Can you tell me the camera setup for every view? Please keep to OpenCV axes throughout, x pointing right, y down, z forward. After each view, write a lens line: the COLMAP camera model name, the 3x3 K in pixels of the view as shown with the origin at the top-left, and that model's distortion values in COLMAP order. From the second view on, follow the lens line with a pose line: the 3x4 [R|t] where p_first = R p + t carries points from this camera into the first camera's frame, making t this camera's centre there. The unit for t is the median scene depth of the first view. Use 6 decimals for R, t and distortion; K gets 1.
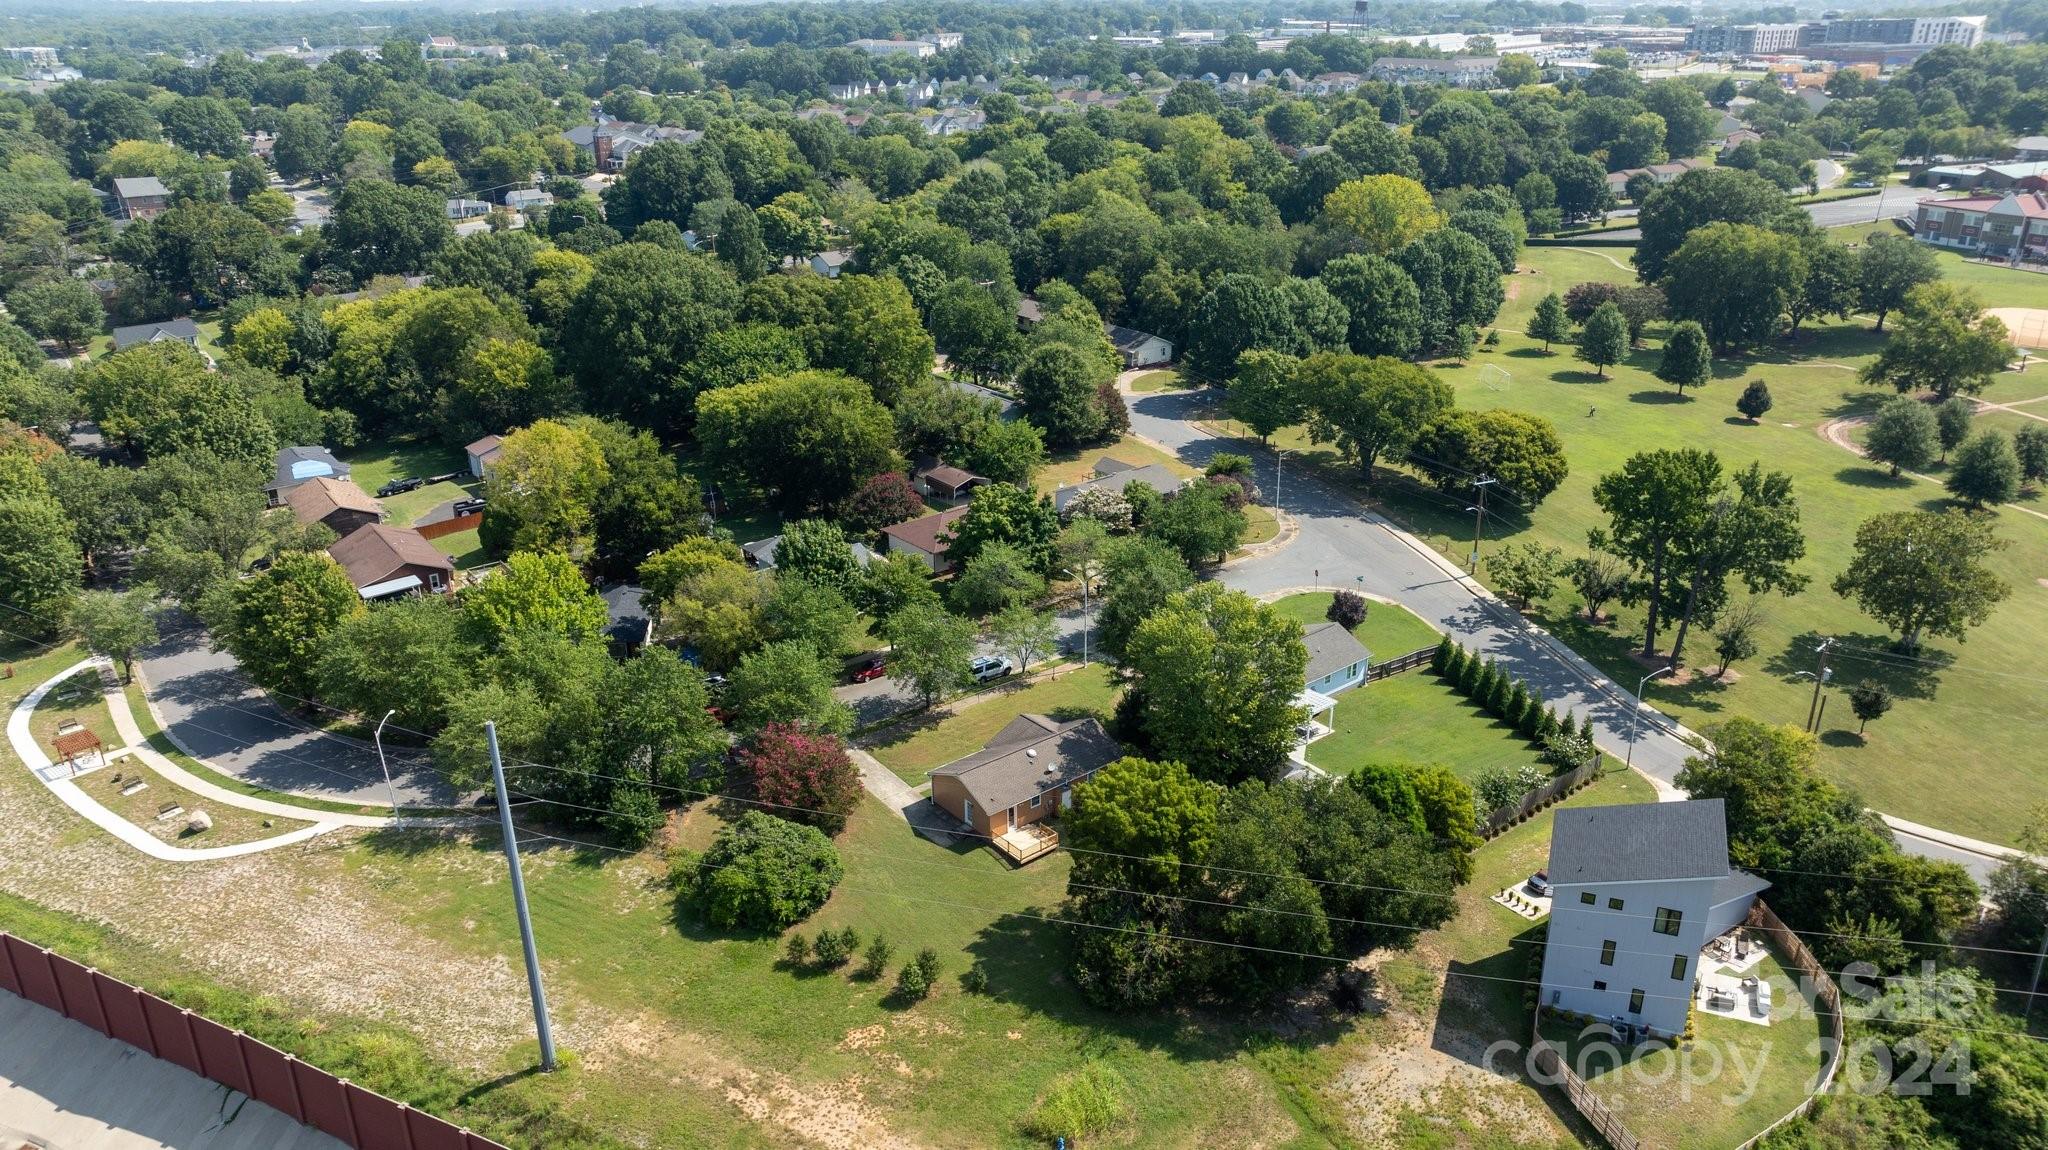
lens RADIAL K [[1469.1, 0, 1024.0], [0, 1469.1, 575.0], [0, 0, 1]] dist [-0.049447, 0.060294]
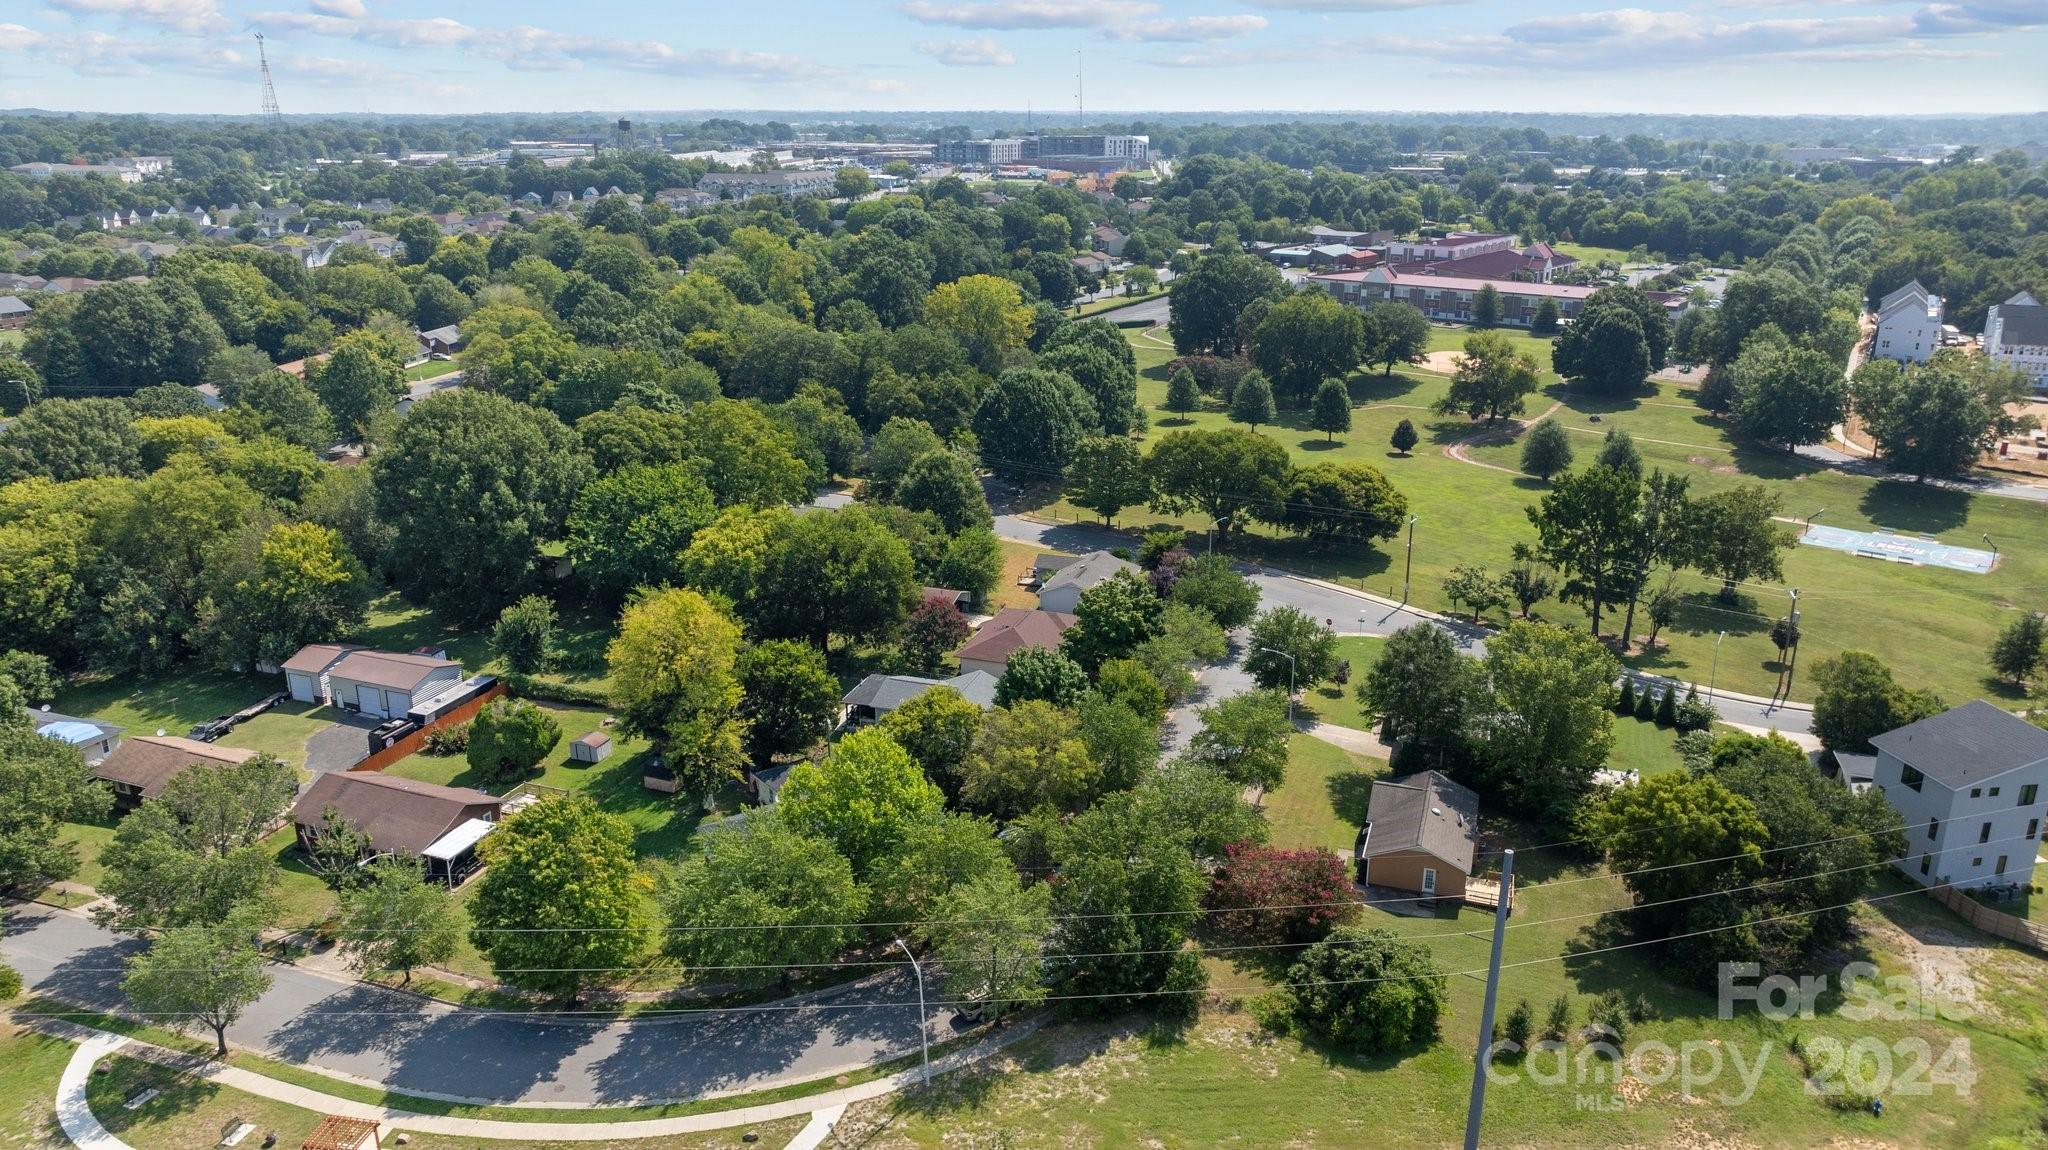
lens RADIAL K [[1469.1, 0, 1024.0], [0, 1469.1, 575.0], [0, 0, 1]] dist [-0.049447, 0.060294]
pose [[0.848822, -0.151288, 0.506570, -0.423309], [0.188997, 0.981696, -0.023503, -0.041684], [-0.493742, 0.115690, 0.861878, 0.135023]]
